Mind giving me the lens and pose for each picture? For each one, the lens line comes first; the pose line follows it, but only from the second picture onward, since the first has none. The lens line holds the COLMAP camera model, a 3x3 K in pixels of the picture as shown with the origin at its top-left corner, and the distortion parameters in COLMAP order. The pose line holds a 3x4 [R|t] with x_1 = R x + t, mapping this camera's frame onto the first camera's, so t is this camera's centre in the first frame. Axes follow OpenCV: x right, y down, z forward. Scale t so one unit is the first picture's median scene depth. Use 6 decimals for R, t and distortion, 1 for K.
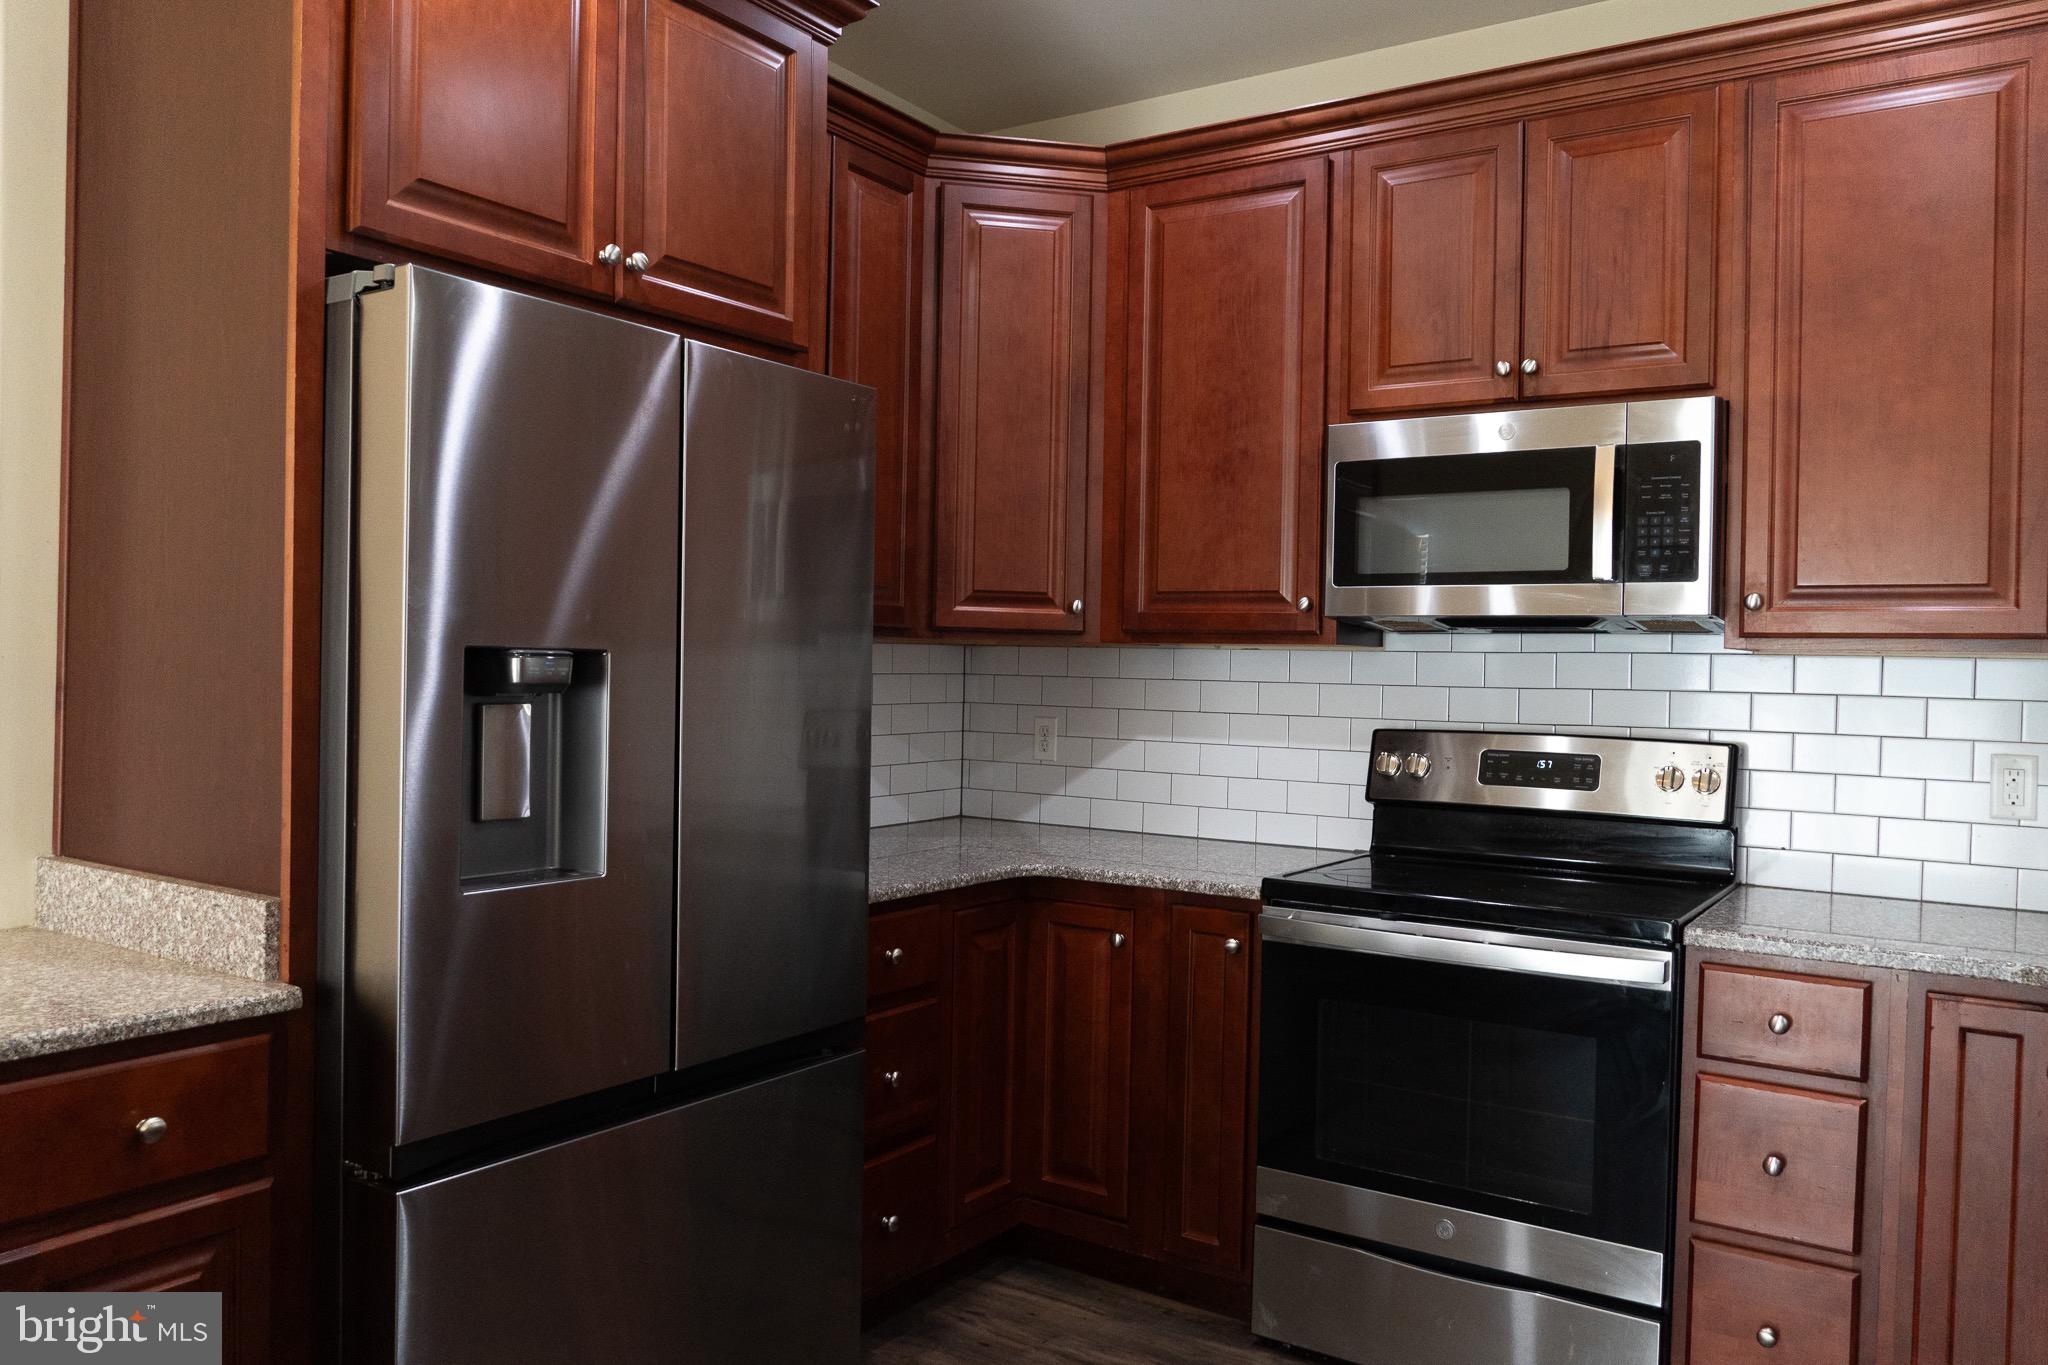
lens RADIAL K [[1518.7, 0, 1032.5], [0, 1518.7, 679.6], [0, 0, 1]] dist [-0.021450, 0.000282]
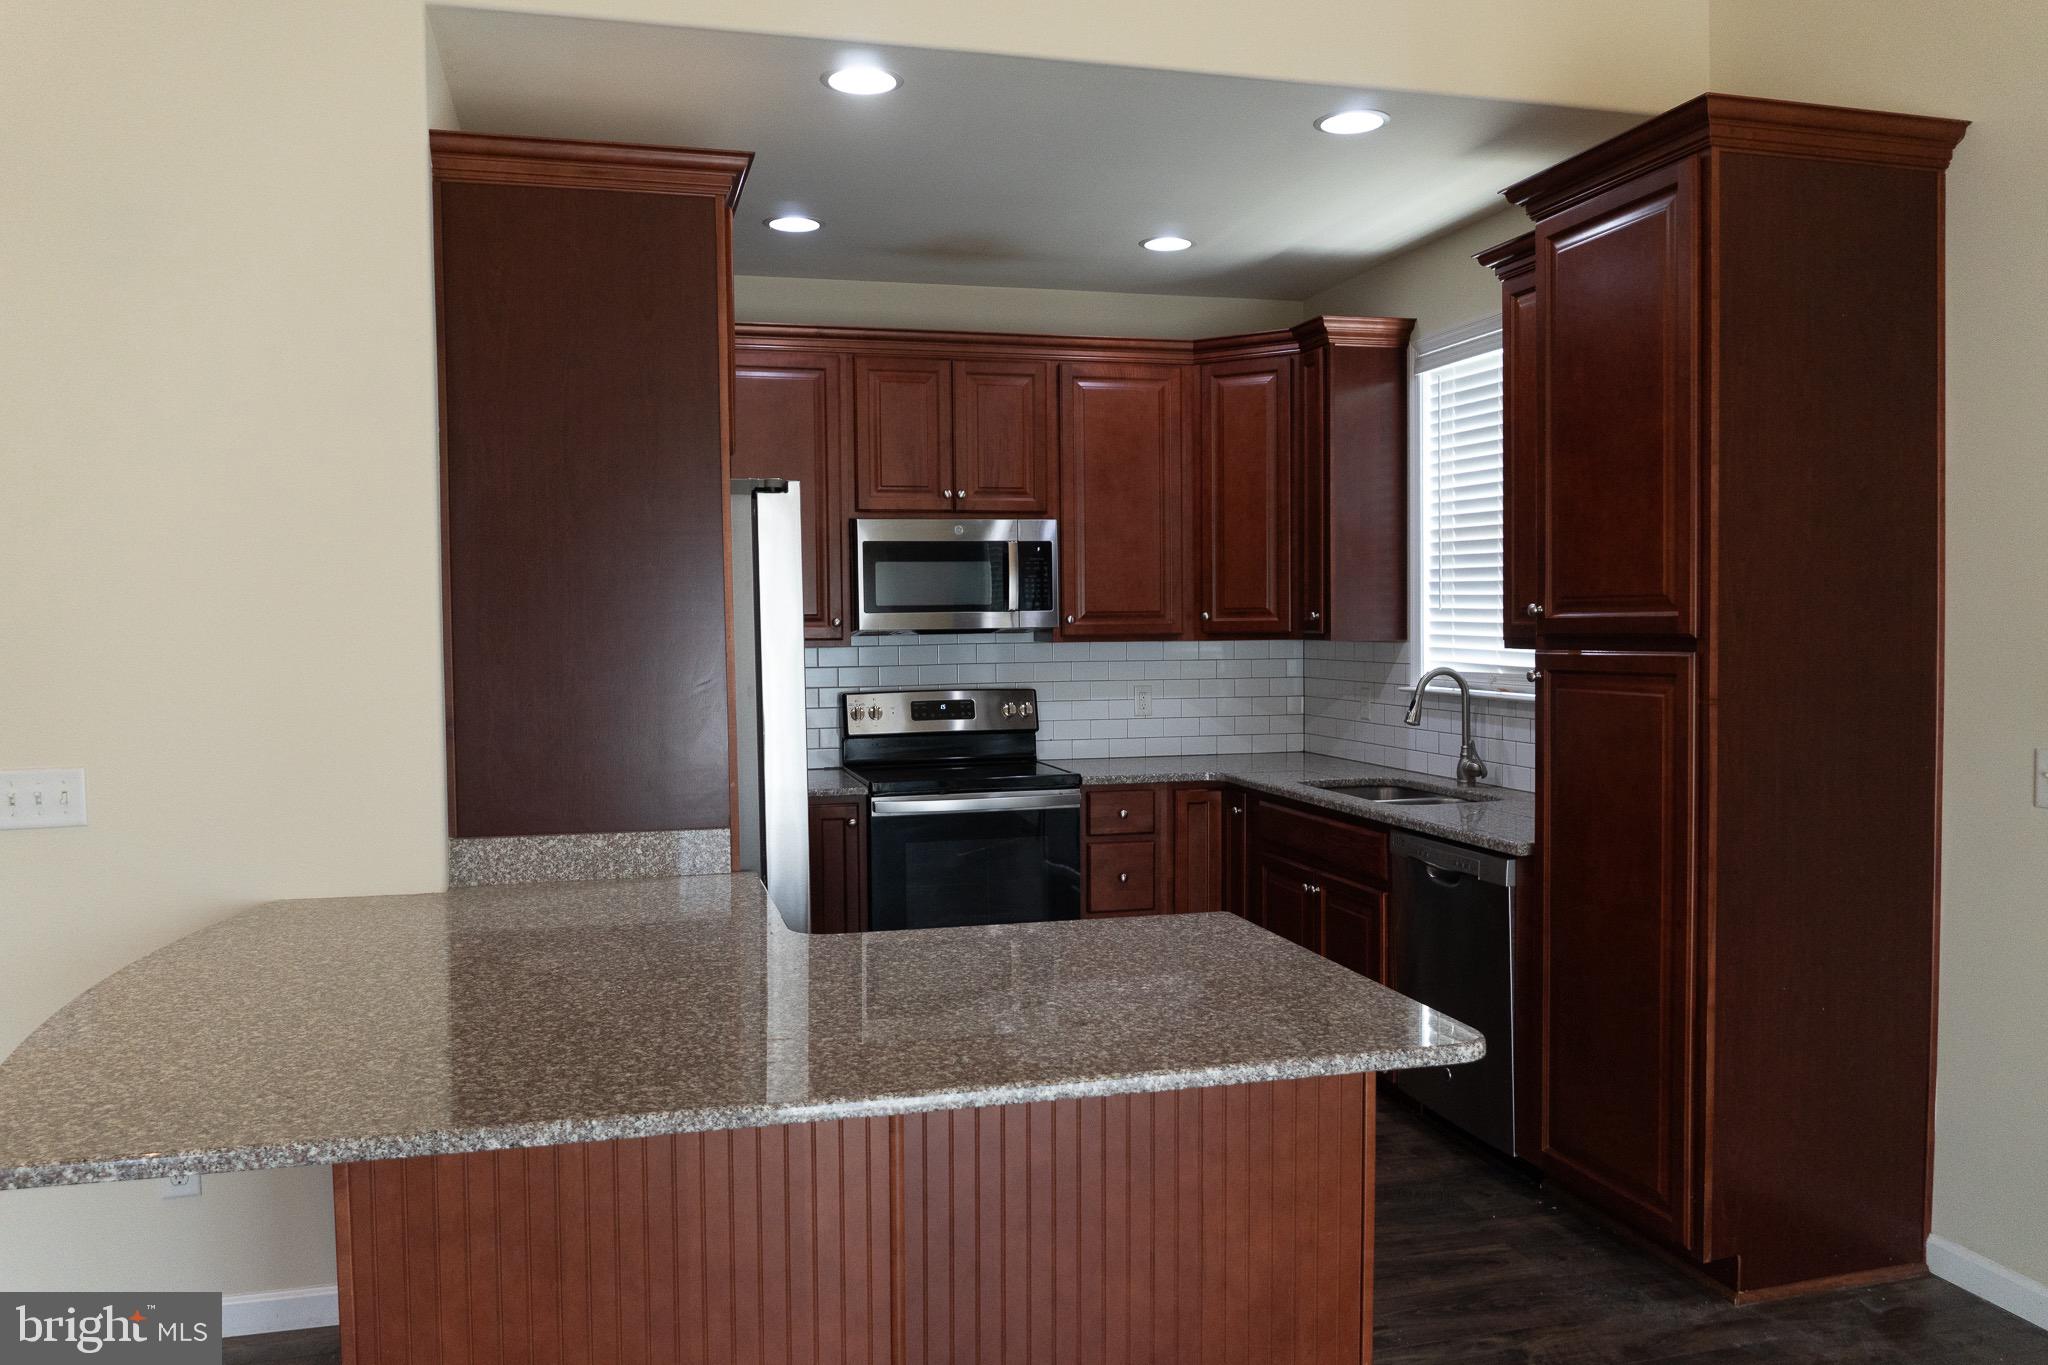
lens RADIAL K [[1518.7, 0, 1032.5], [0, 1518.7, 679.6], [0, 0, 1]] dist [-0.021450, 0.000282]
pose [[0.651716, -0.058252, 0.756223, -1.044306], [0.030270, 0.998250, 0.050810, -0.071411], [-0.757859, -0.010223, 0.652339, -0.290810]]
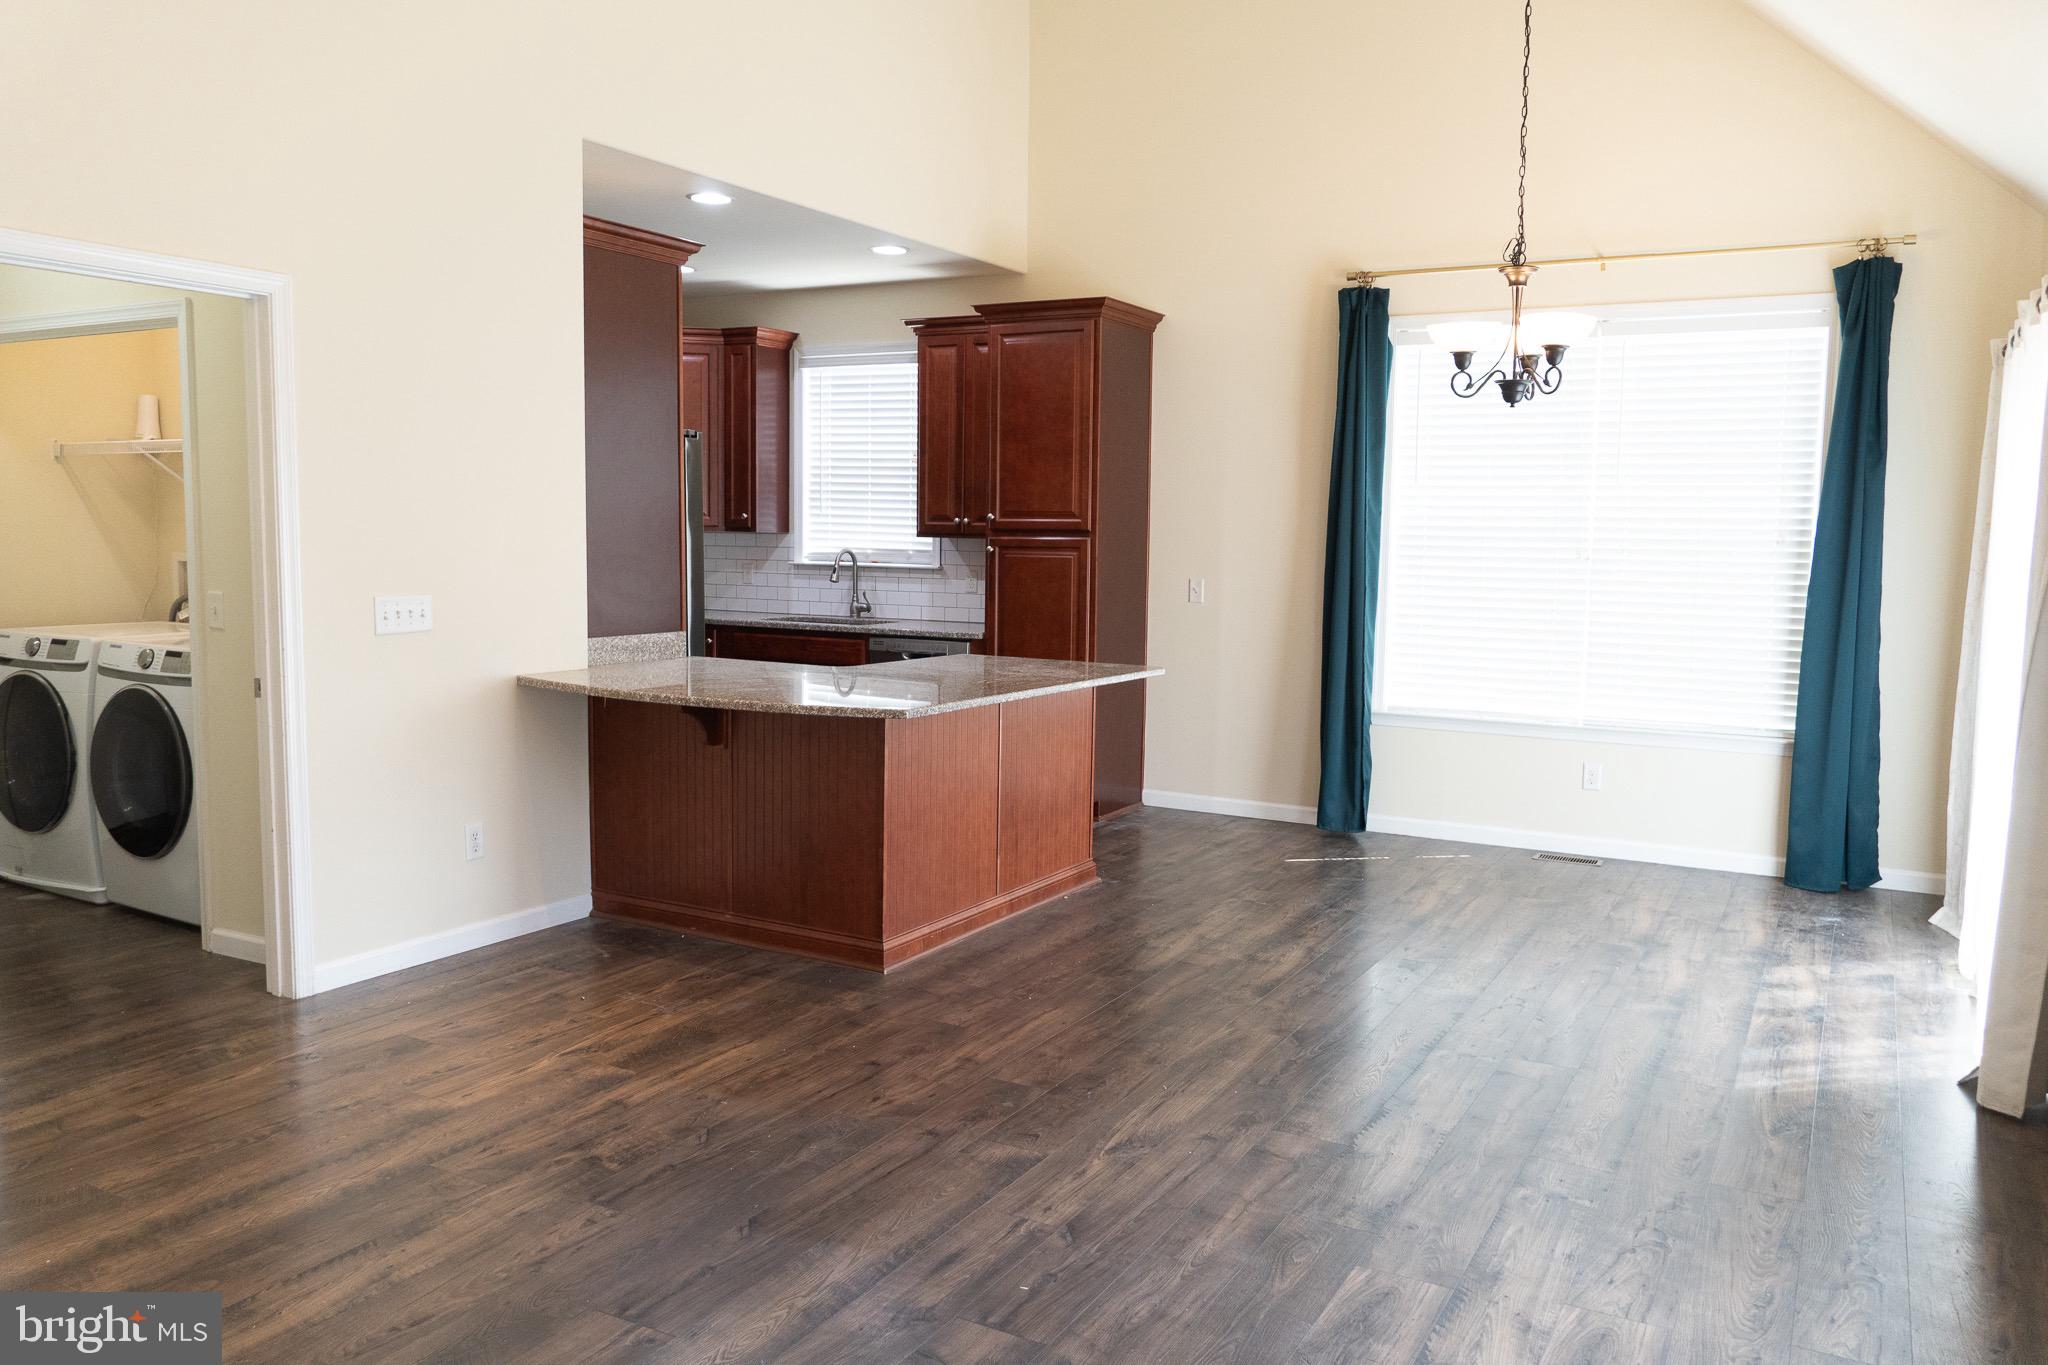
lens RADIAL K [[1518.7, 0, 1032.5], [0, 1518.7, 679.6], [0, 0, 1]] dist [-0.021450, 0.000282]
pose [[-0.086128, -0.121654, 0.988829, -2.375093], [-0.007423, 0.992568, 0.121467, -0.091437], [-0.996256, 0.003122, -0.086391, 0.354975]]
